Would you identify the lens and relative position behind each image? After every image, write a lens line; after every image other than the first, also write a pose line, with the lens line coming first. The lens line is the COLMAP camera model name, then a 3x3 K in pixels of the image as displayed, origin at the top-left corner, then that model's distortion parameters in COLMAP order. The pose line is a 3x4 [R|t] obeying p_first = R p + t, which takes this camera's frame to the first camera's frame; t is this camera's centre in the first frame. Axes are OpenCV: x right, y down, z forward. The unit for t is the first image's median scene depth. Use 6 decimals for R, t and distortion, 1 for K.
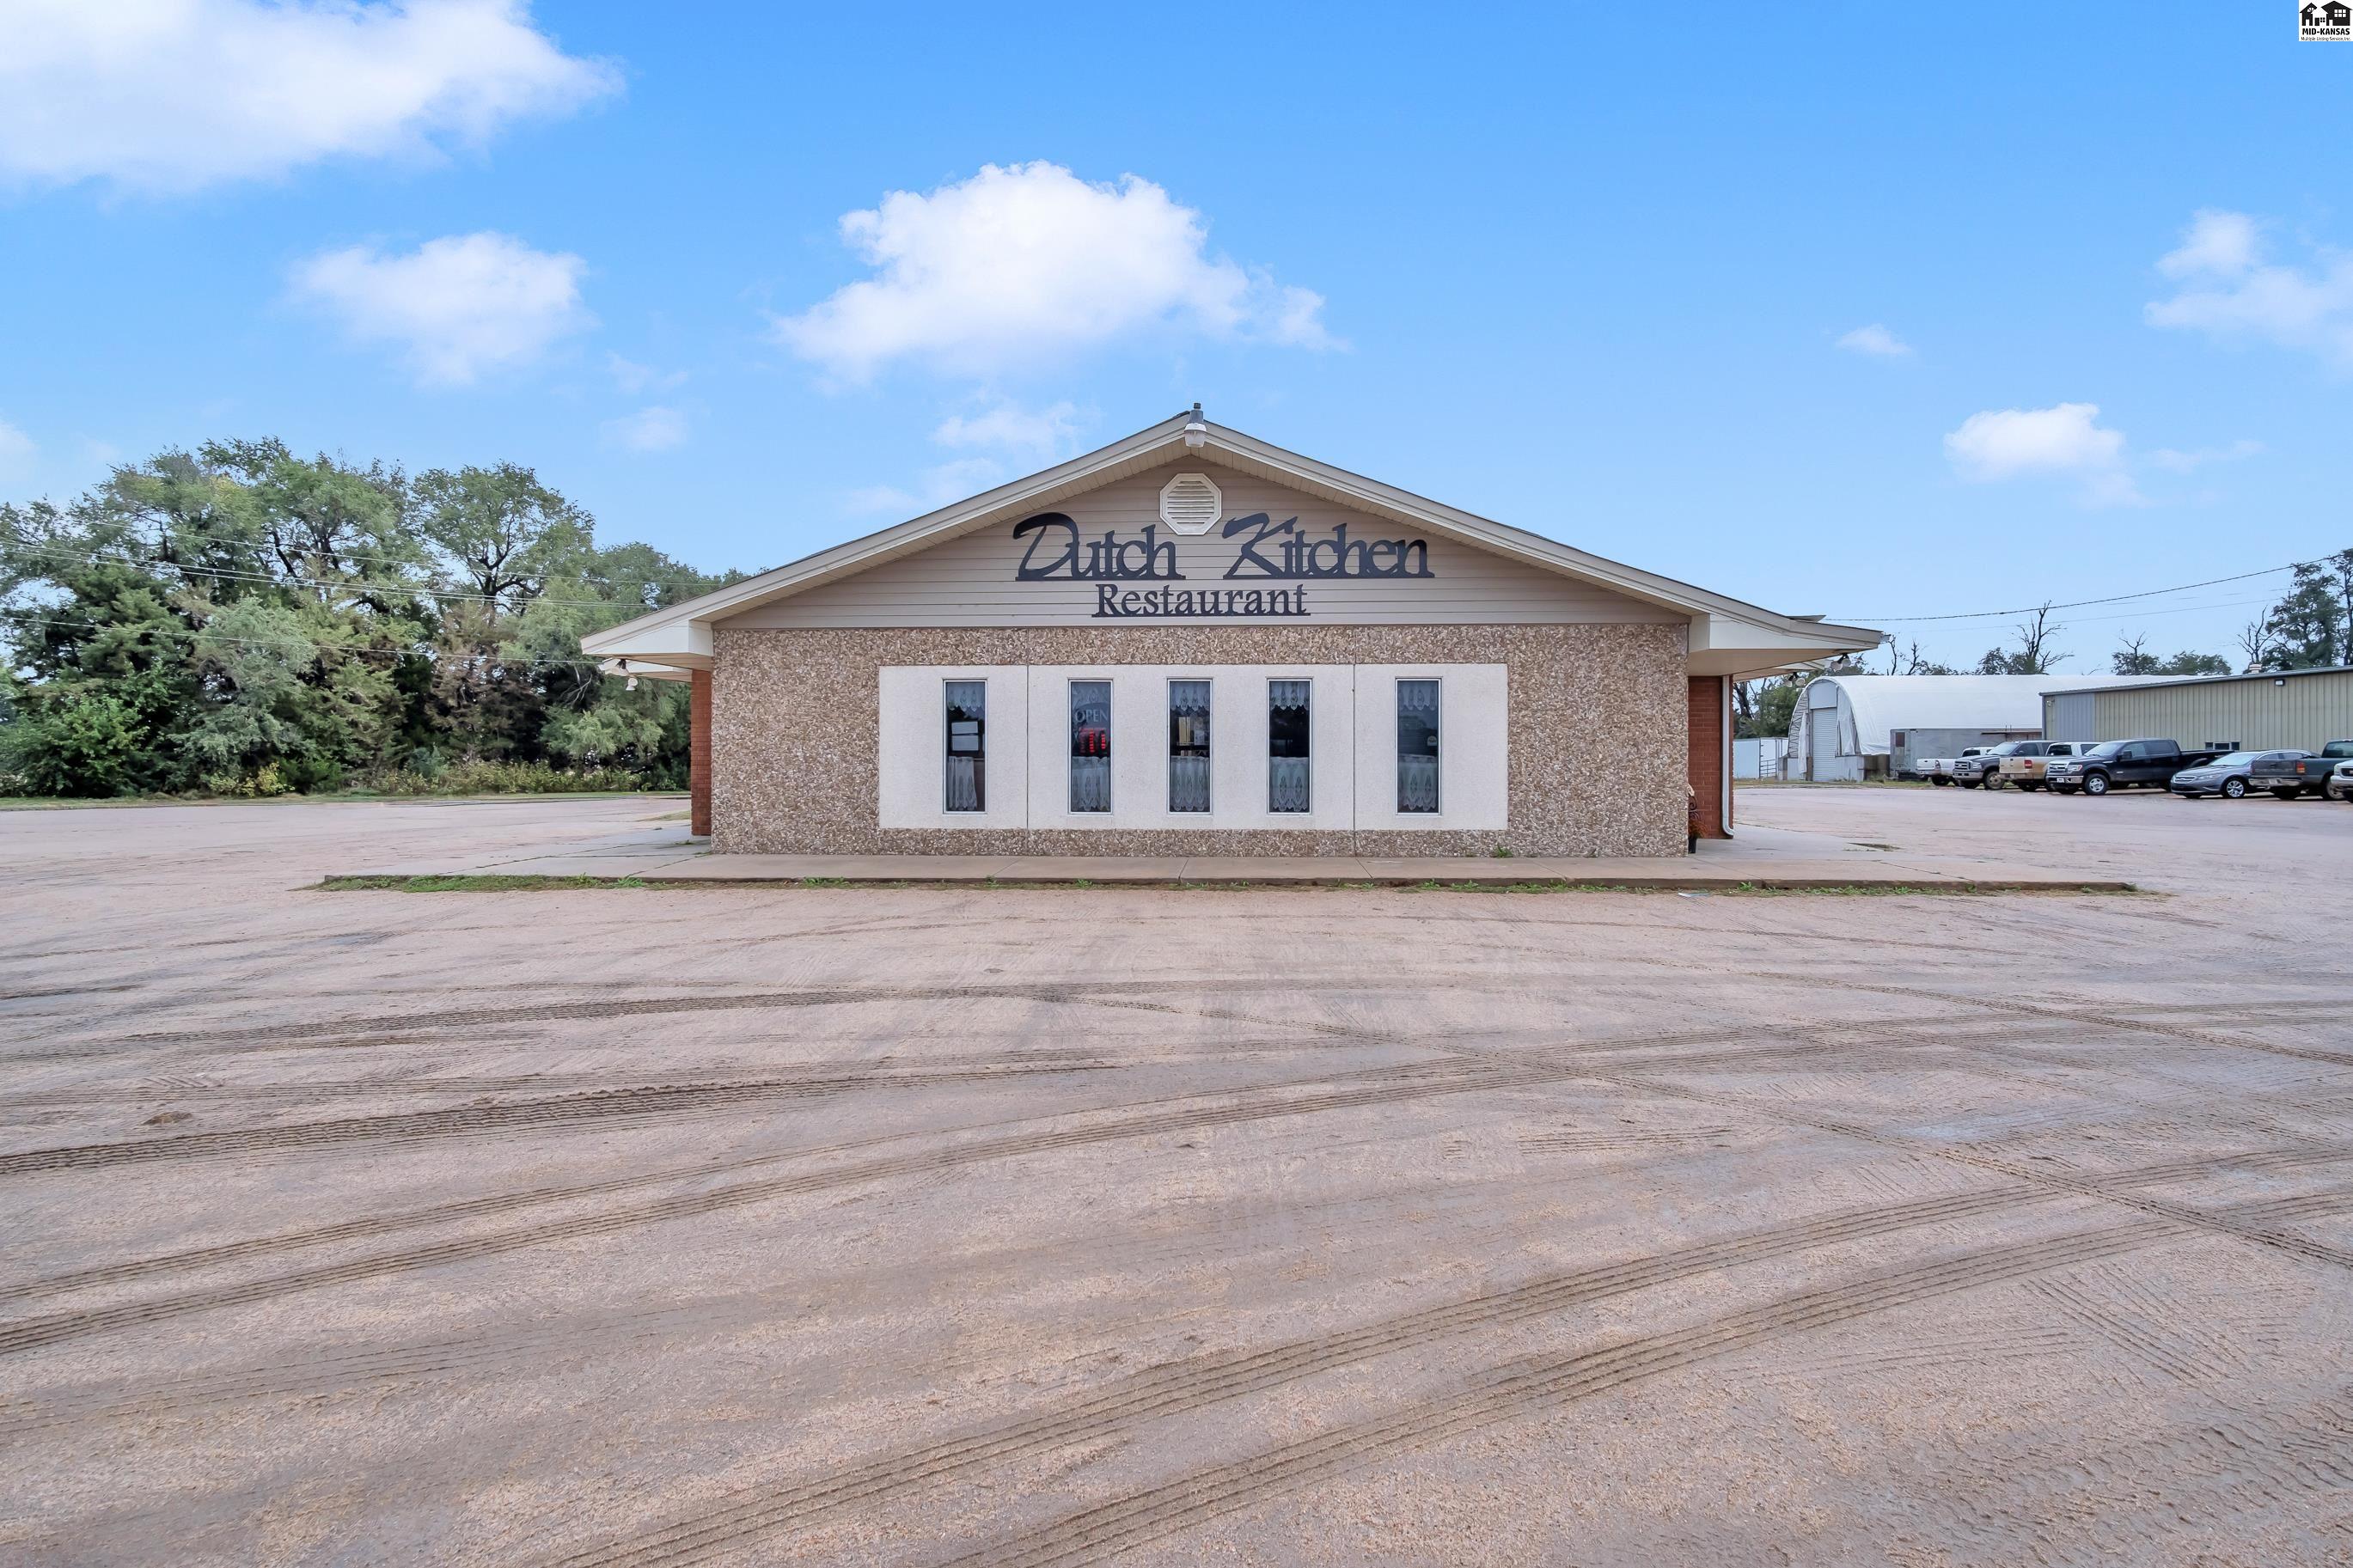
lens RADIAL K [[1263.0, 0, 1175.4], [0, 1263.0, 770.7], [0, 0, 1]] dist [-0.015226, -0.000314]
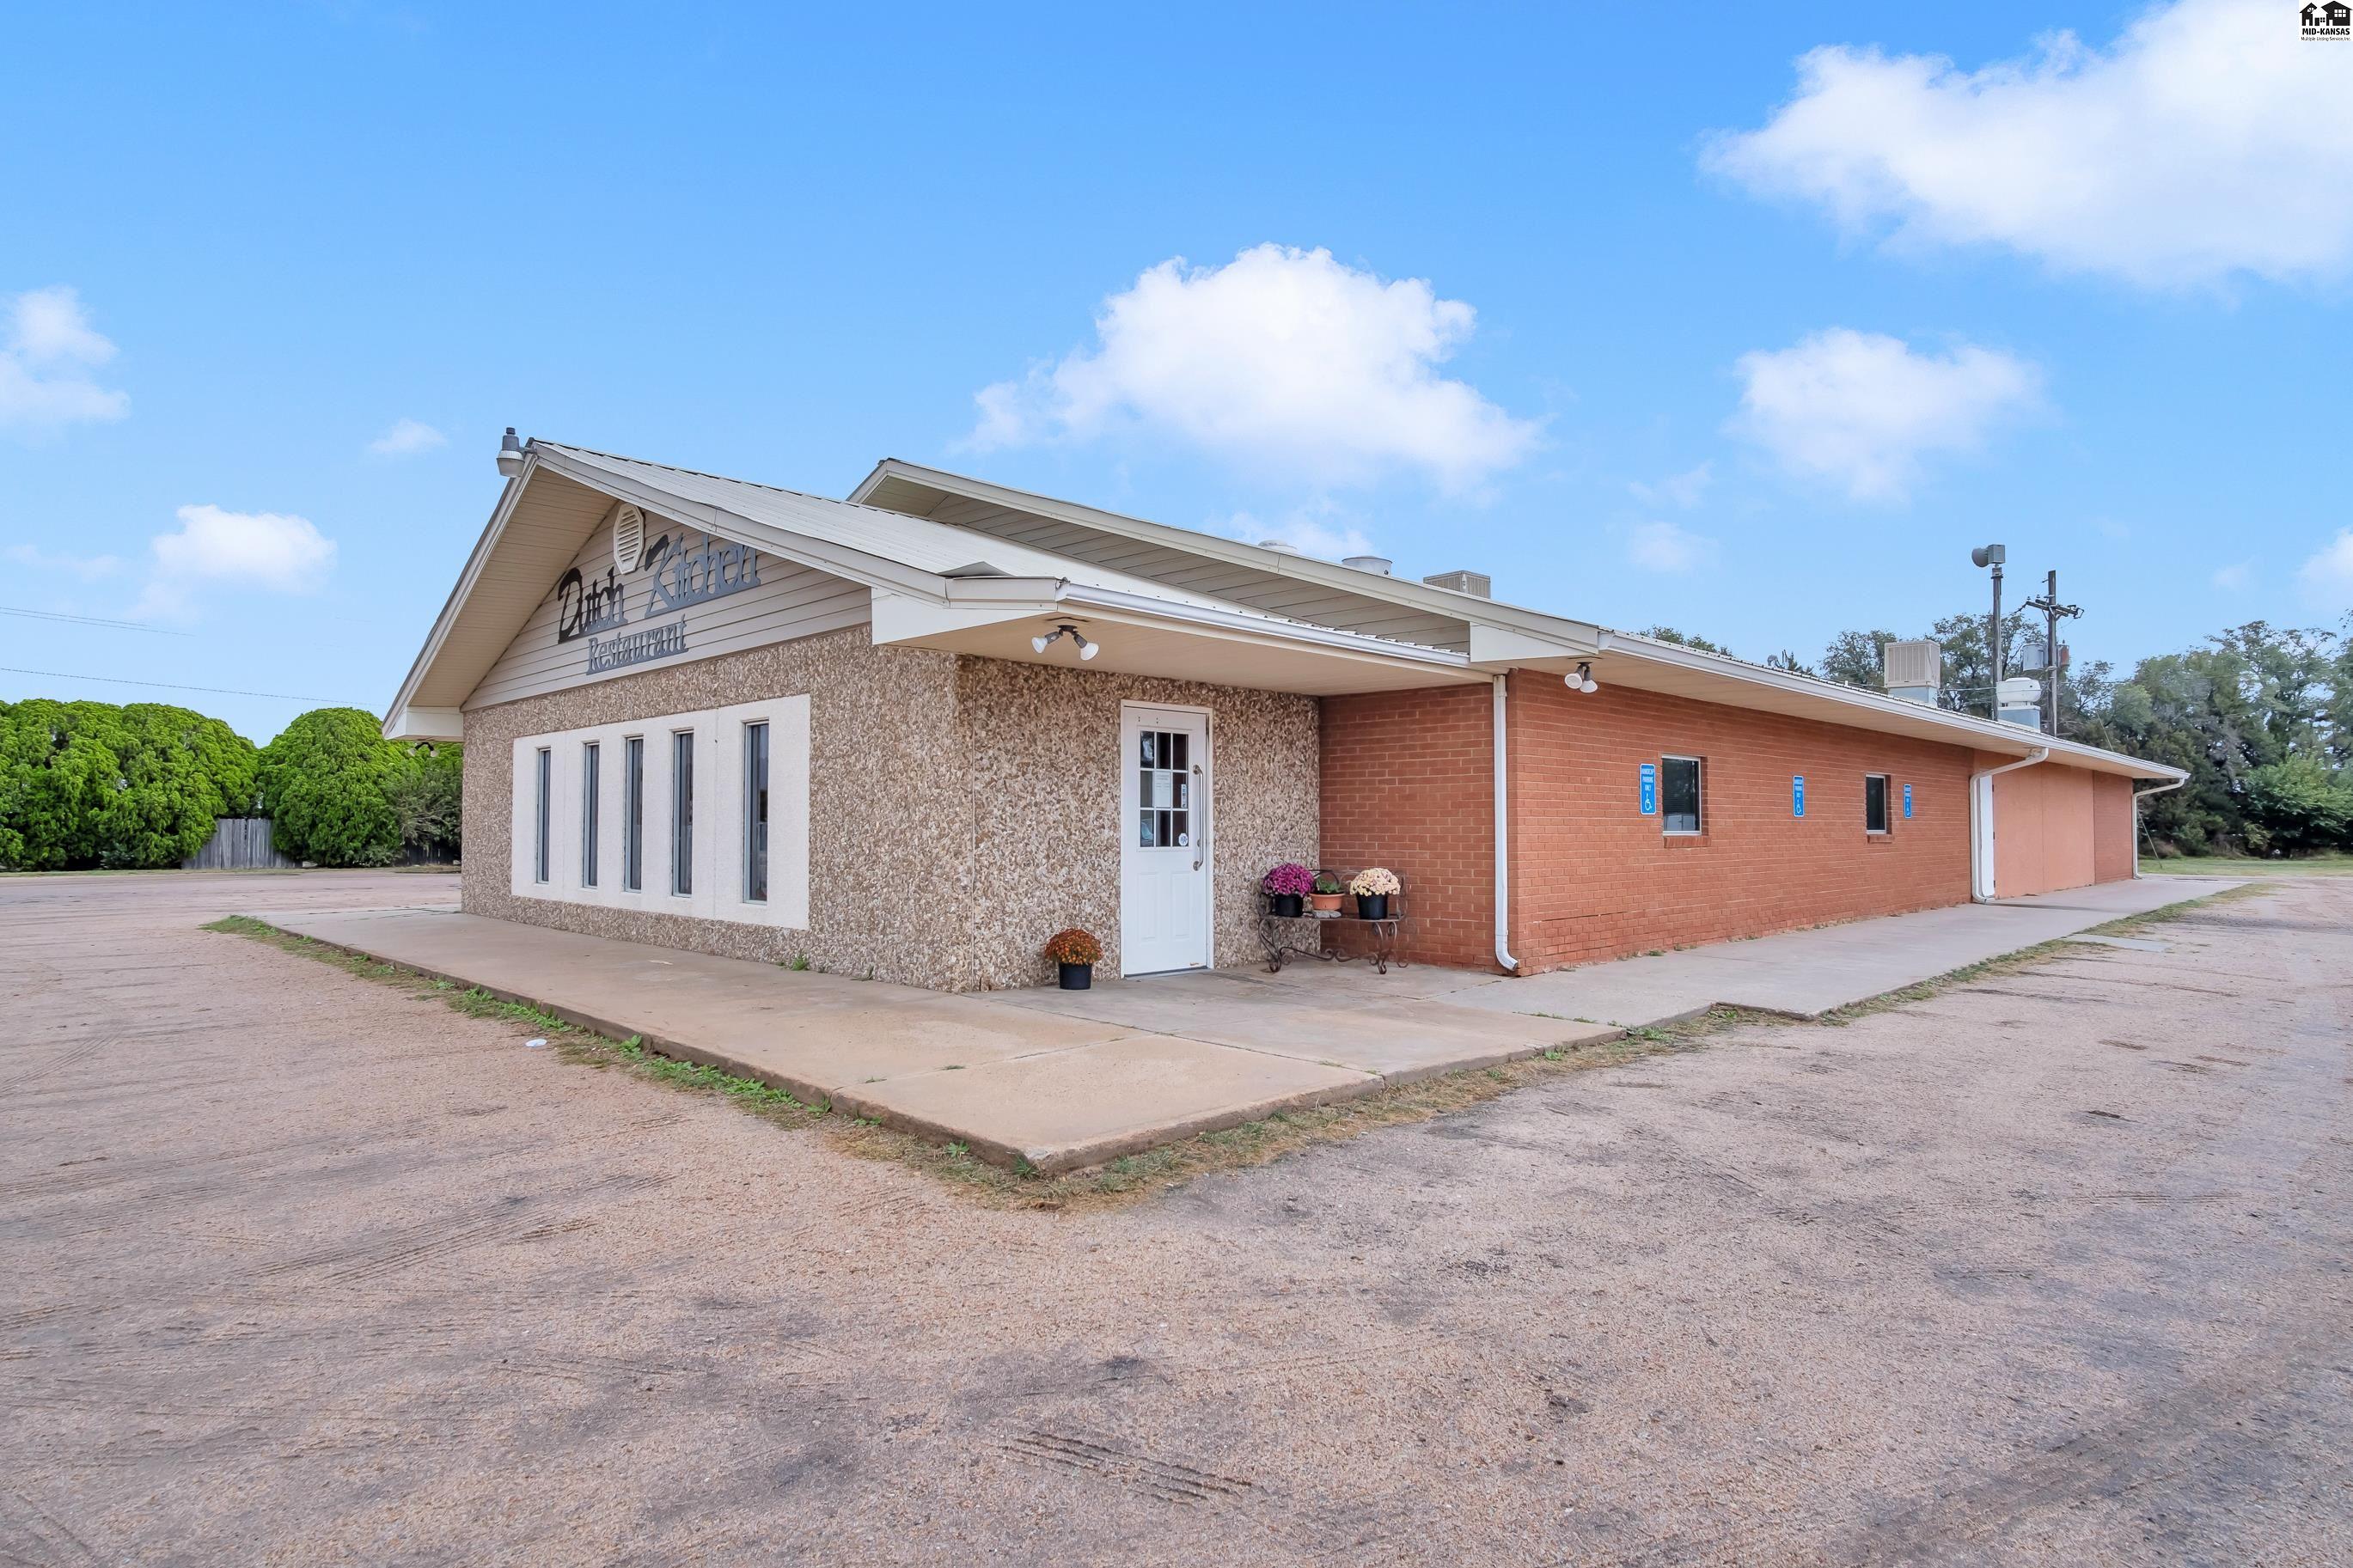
lens RADIAL K [[1263.0, 0, 1171.0], [0, 1263.0, 799.3], [0, 0, 1]] dist [-0.015226, -0.000314]
pose [[0.734432, -0.013993, -0.678538, 0.877014], [-0.011480, 0.999388, -0.033035, -0.004811], [0.678586, 0.032051, 0.733822, 0.616902]]
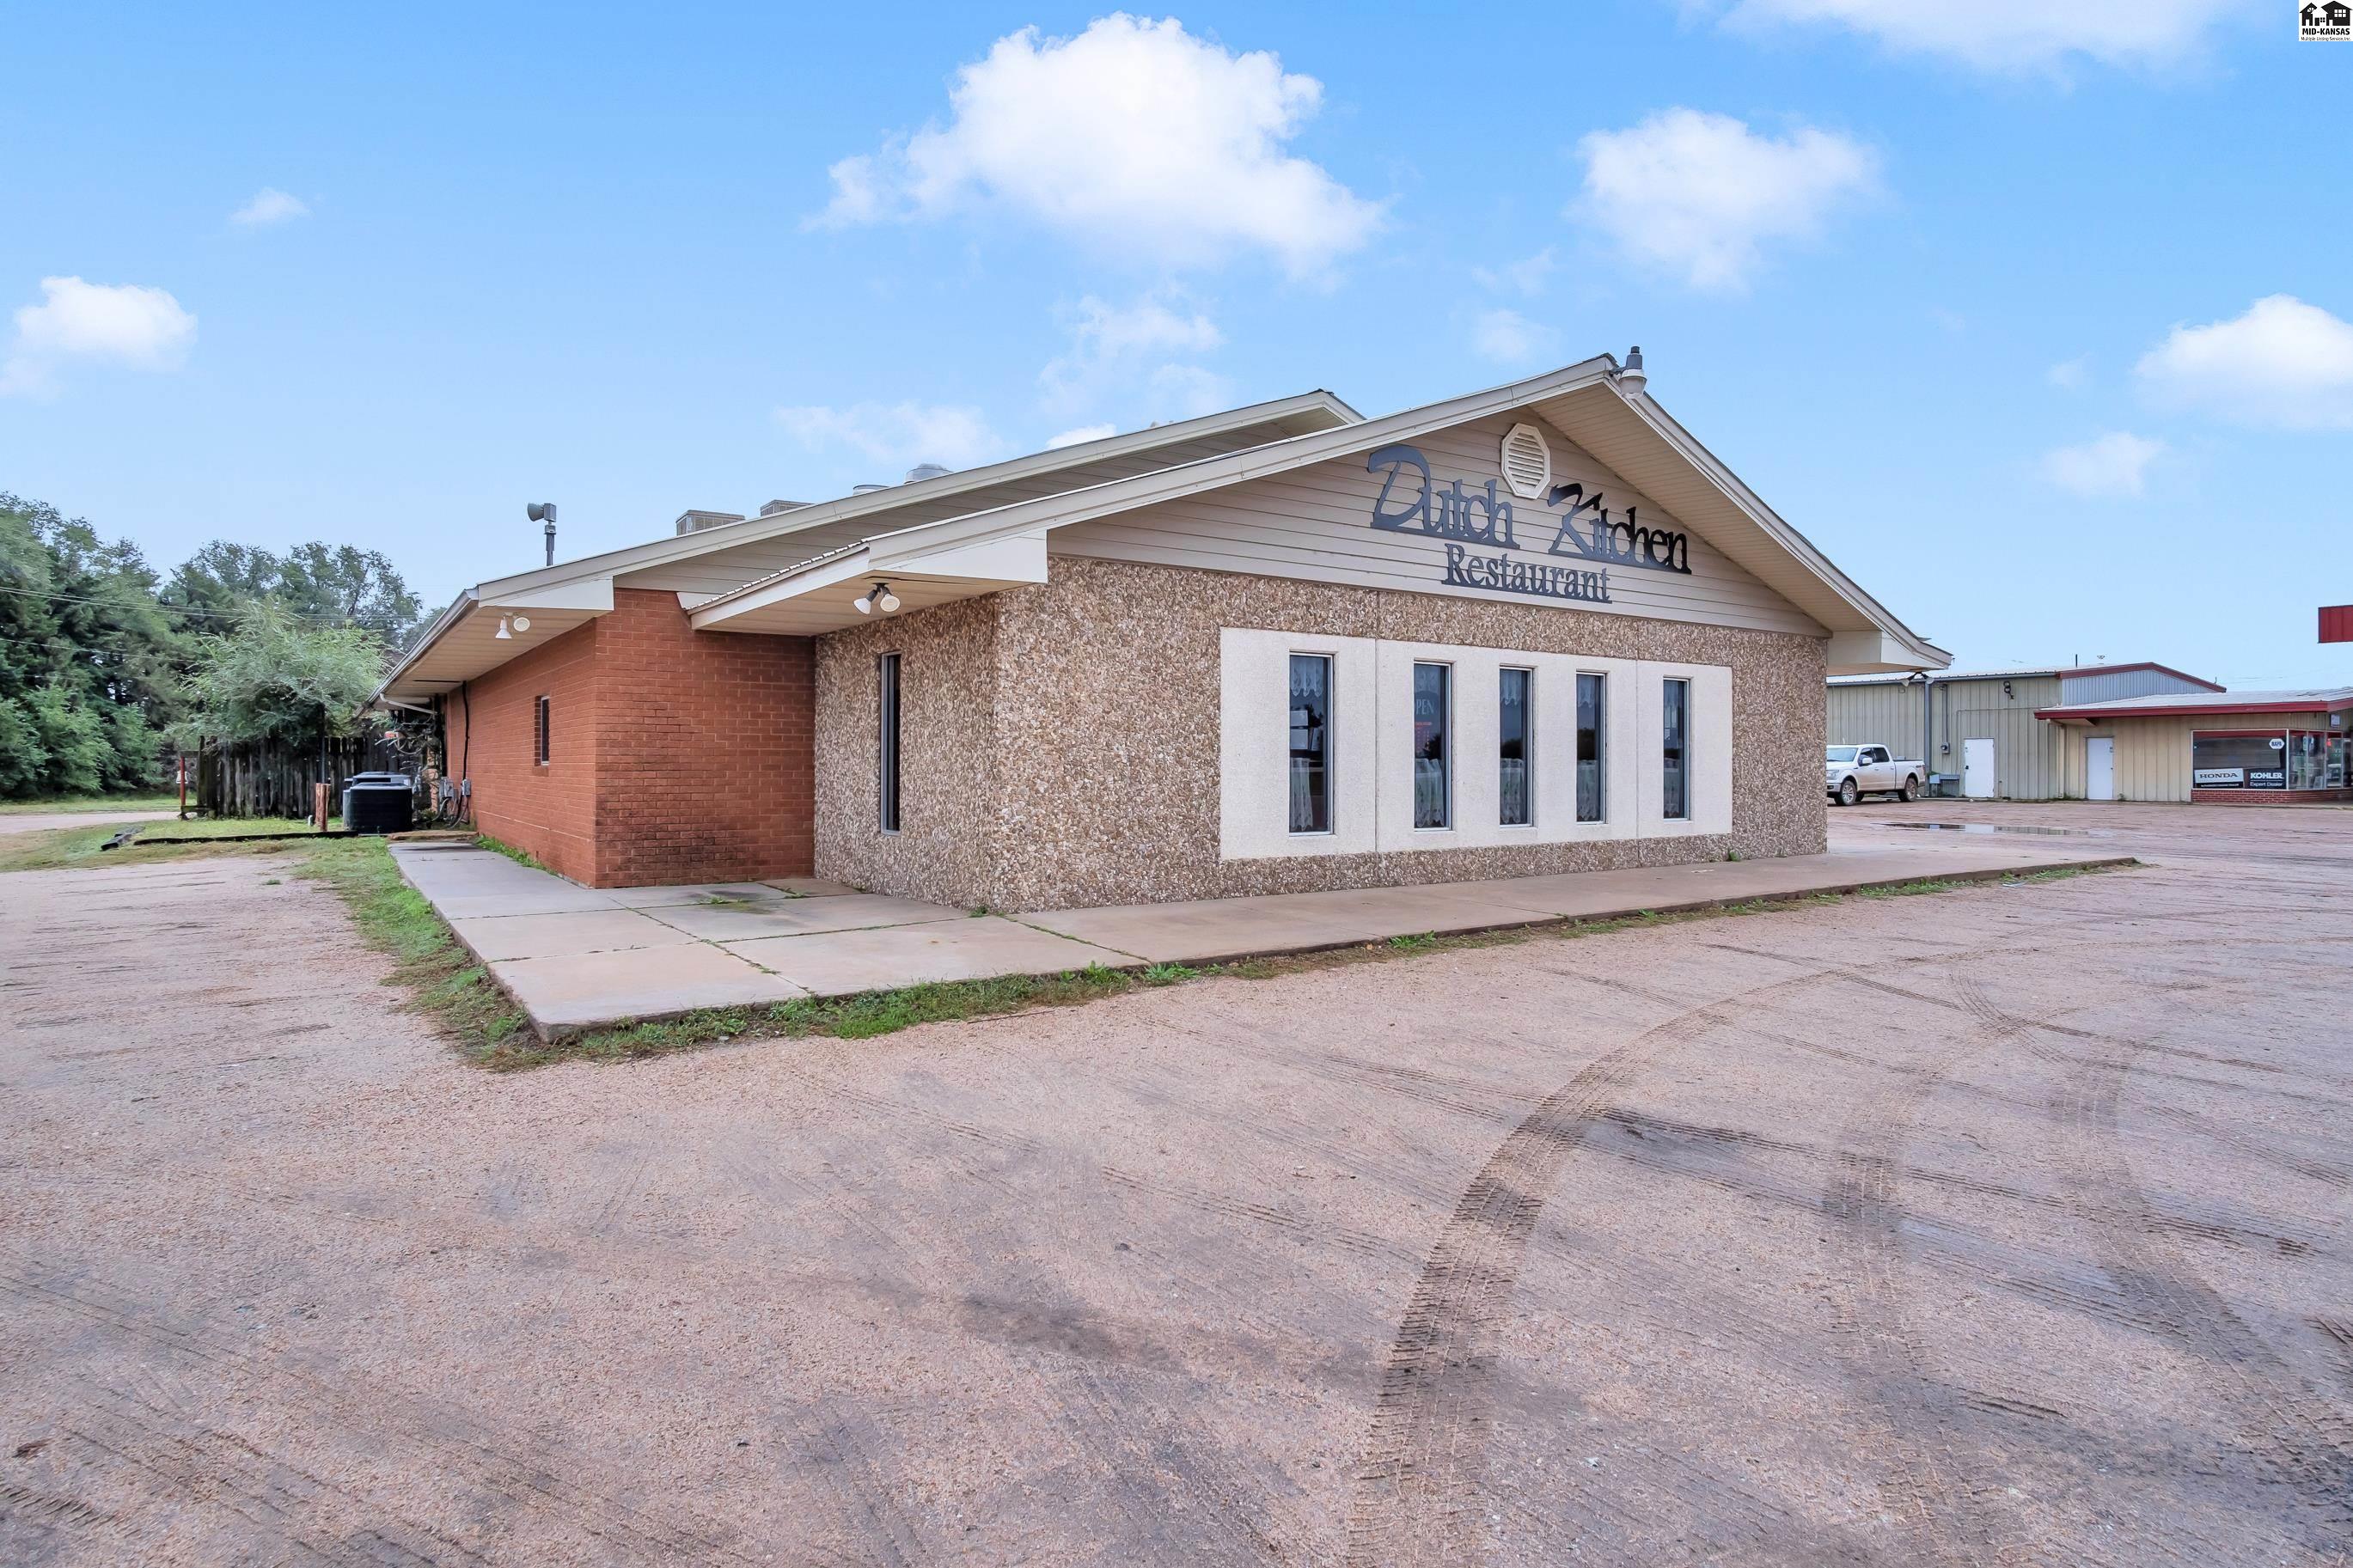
lens RADIAL K [[1263.0, 0, 1189.6], [0, 1263.0, 770.5], [0, 0, 1]] dist [-0.015226, -0.000314]
pose [[0.793444, -0.001492, 0.608642, -0.680731], [0.006907, 0.999955, -0.006553, 0.000697], [-0.608605, 0.009404, 0.793418, 0.465168]]
